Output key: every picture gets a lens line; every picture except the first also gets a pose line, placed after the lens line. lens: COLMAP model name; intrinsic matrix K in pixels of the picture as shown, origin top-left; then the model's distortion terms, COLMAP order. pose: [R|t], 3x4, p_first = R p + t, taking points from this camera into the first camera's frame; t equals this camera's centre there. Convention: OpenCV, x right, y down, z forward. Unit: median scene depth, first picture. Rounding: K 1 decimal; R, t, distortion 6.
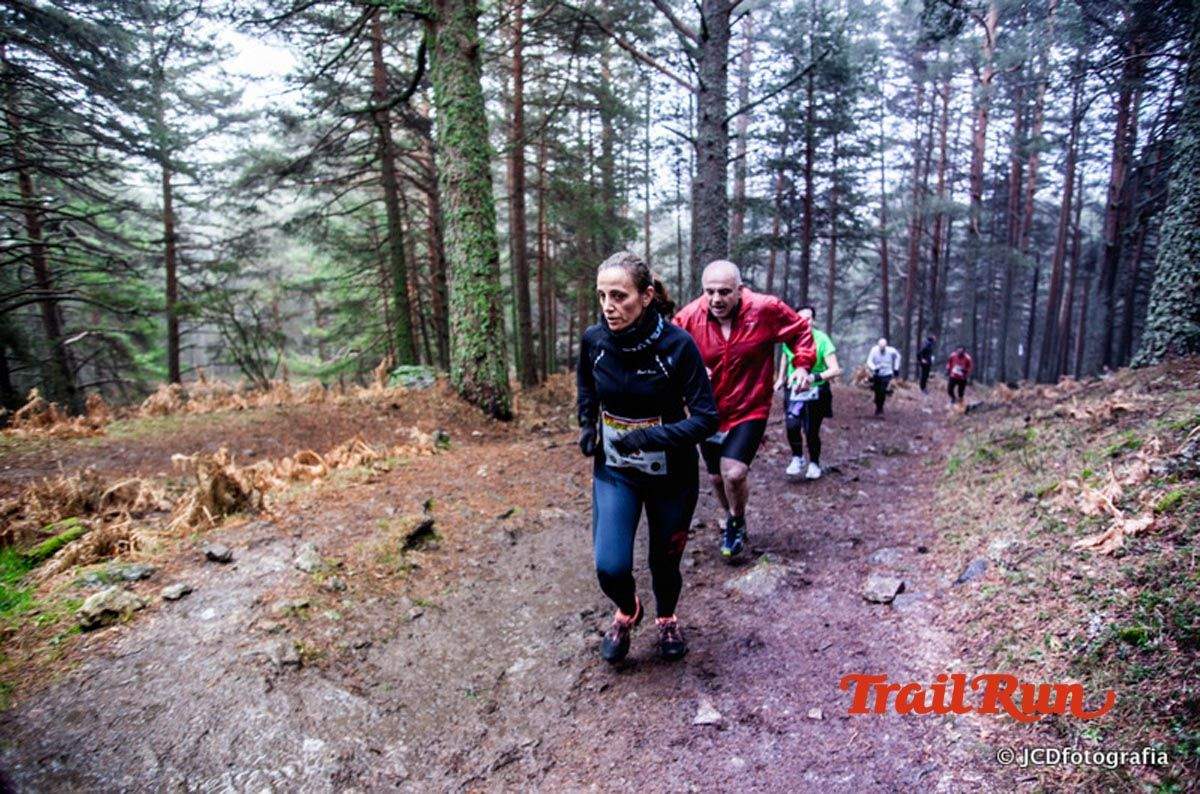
lens RADIAL K [[730.4, 0, 606.8], [0, 730.4, 404.3], [0, 0, 1]] dist [-0.098698, 0.053429]
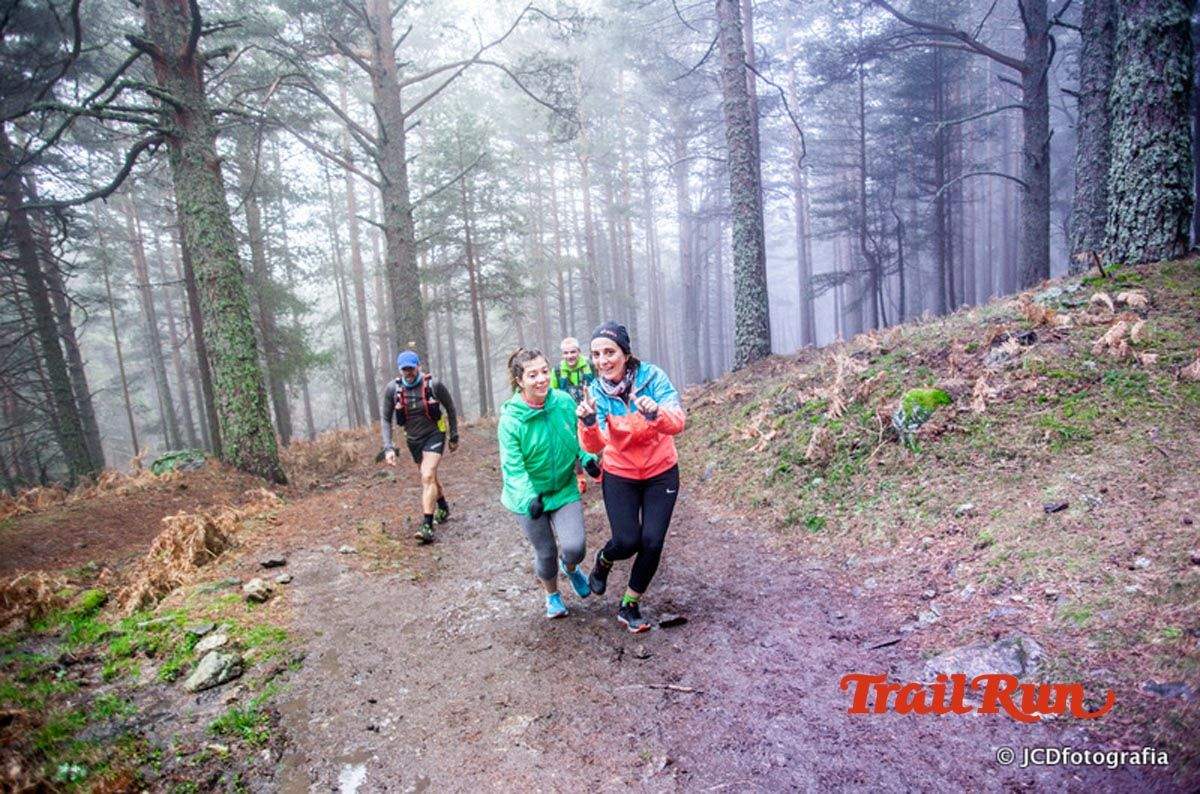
lens RADIAL K [[731.3, 0, 606.5], [0, 731.3, 404.6], [0, 0, 1]] dist [-0.096210, 0.056834]
pose [[0.869229, -0.132945, 0.476201, -0.224910], [0.168090, 0.985260, -0.031759, 0.020763], [-0.464959, 0.107650, 0.878763, -0.226557]]
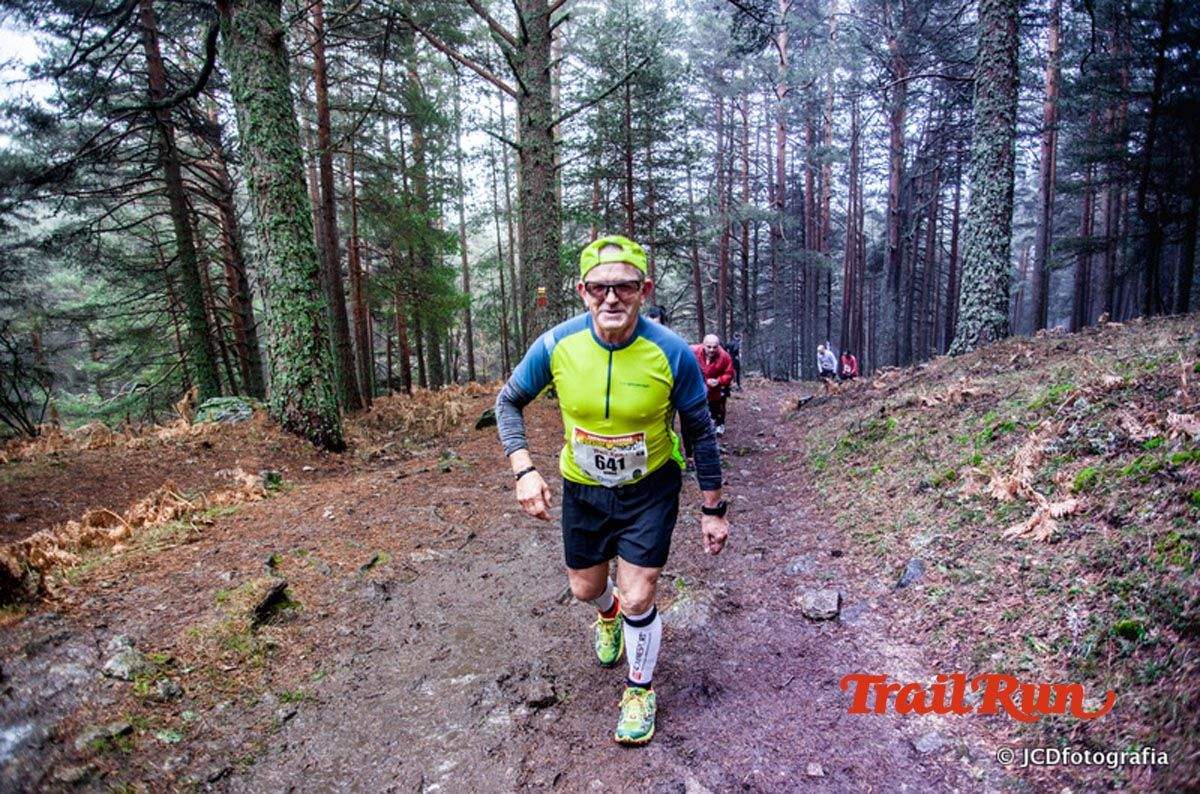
lens RADIAL K [[731.3, 0, 606.5], [0, 731.3, 404.6], [0, 0, 1]] dist [-0.096210, 0.056834]
pose [[0.968007, -0.066381, 0.241985, -0.031776], [0.070936, 0.997429, -0.010153, -0.002689], [-0.240689, 0.026994, 0.970227, 0.056492]]
